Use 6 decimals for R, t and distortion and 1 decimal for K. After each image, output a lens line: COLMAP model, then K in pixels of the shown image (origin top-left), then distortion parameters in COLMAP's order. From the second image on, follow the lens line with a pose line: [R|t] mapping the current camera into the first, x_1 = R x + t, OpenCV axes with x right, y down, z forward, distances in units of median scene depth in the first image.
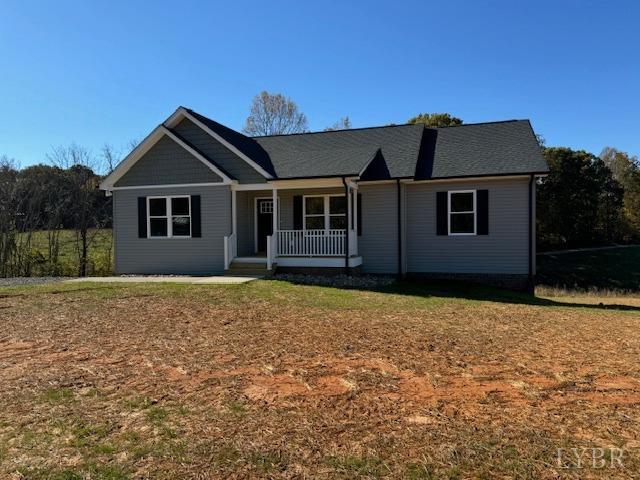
lens RADIAL K [[463.4, 0, 320.0], [0, 463.4, 240.0], [0, 0, 1]] dist [0.063425, -0.001337]
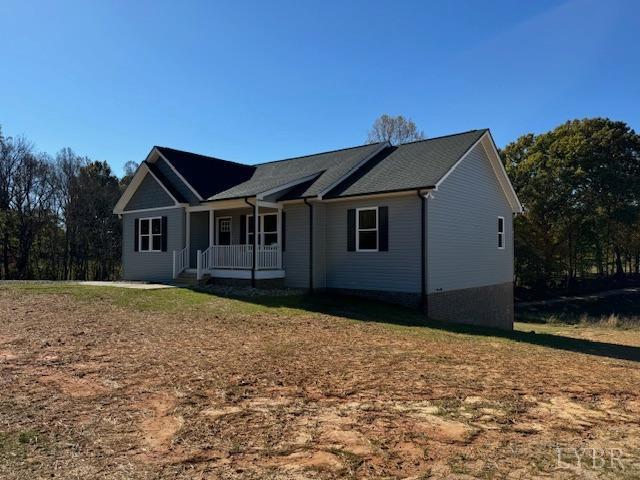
lens RADIAL K [[463.4, 0, 320.0], [0, 463.4, 240.0], [0, 0, 1]] dist [0.063425, -0.001337]
pose [[0.925604, 0.001717, -0.378488, 0.574153], [-0.018666, 0.998980, -0.041116, 0.007512], [0.378032, 0.045122, 0.924692, 0.031569]]
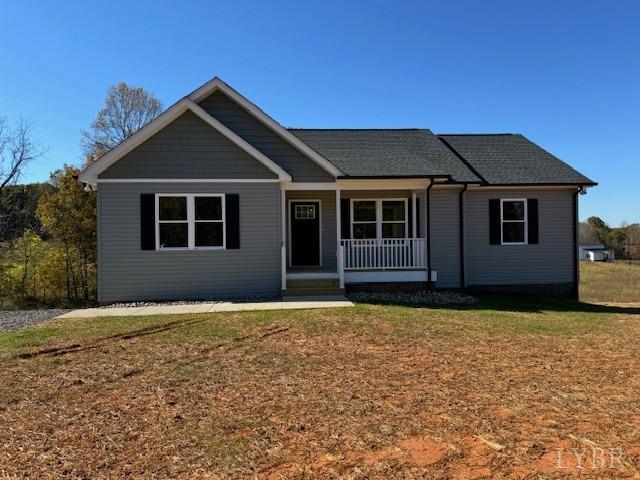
lens RADIAL K [[463.4, 0, 320.0], [0, 463.4, 240.0], [0, 0, 1]] dist [0.063425, -0.001337]
pose [[0.929003, -0.000026, 0.370072, -0.420006], [0.010562, 0.999595, -0.026442, 0.001863], [-0.369921, 0.028474, 0.928627, 0.237240]]
